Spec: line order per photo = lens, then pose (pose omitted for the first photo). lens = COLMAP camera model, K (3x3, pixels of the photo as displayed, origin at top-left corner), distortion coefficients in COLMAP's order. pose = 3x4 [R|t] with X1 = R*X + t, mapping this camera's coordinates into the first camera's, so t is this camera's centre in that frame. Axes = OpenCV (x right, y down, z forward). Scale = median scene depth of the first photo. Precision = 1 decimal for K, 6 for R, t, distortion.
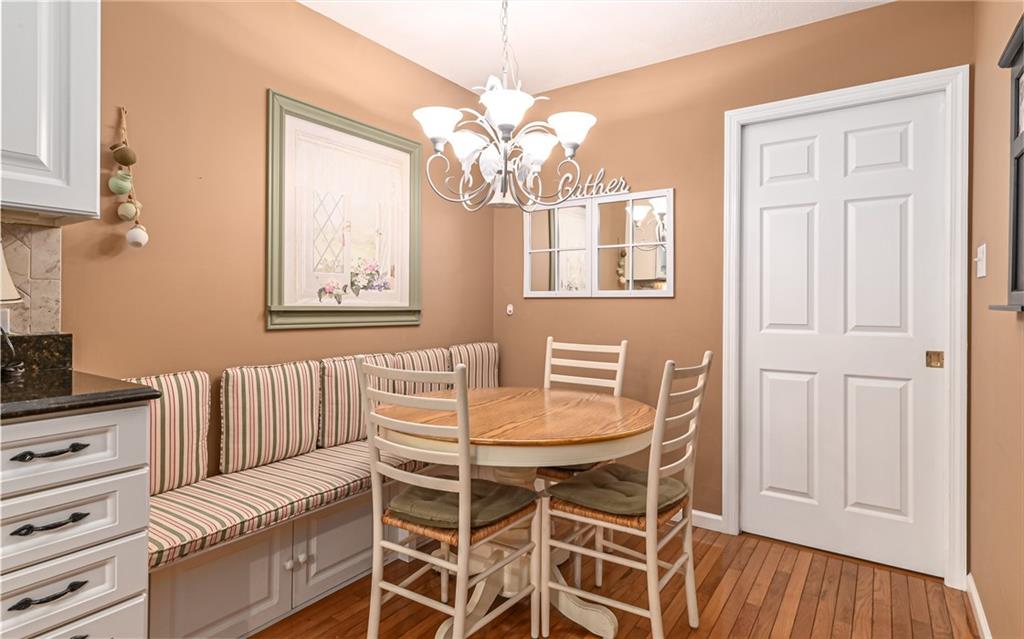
lens RADIAL K [[529.7, 0, 513.0], [0, 529.7, 299.2], [0, 0, 1]] dist [-0.002481, -0.000491]
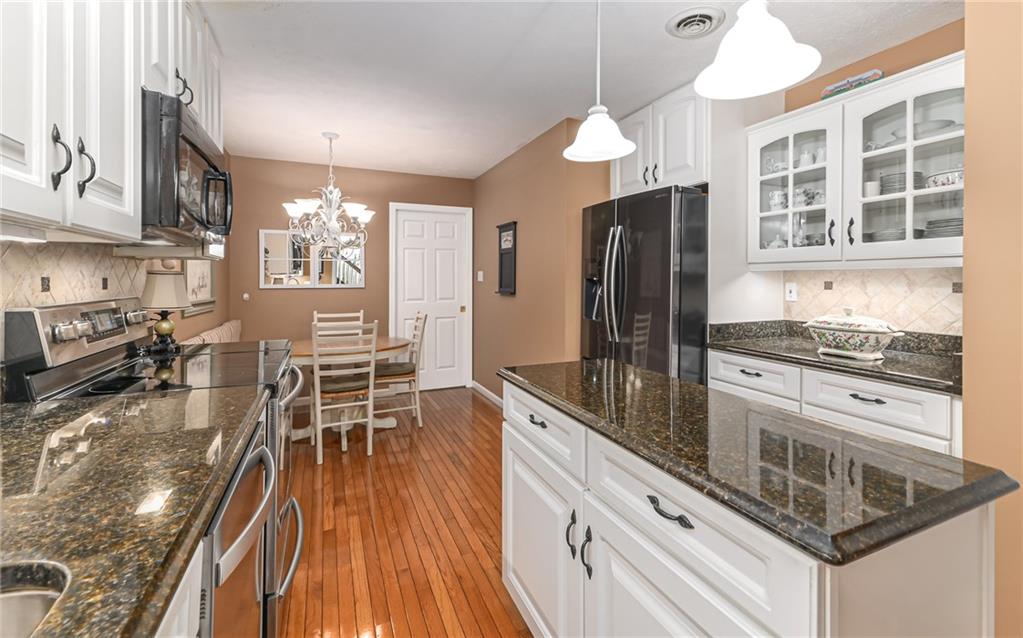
lens RADIAL K [[418.6, 0, 514.6], [0, 418.6, 282.9], [0, 0, 1]] dist [-0.000286, 0.000001]
pose [[0.544265, -0.010699, 0.838845, -0.811249], [-0.000555, 0.999914, 0.013113, -0.049107], [-0.838913, -0.007602, 0.544212, -0.386173]]
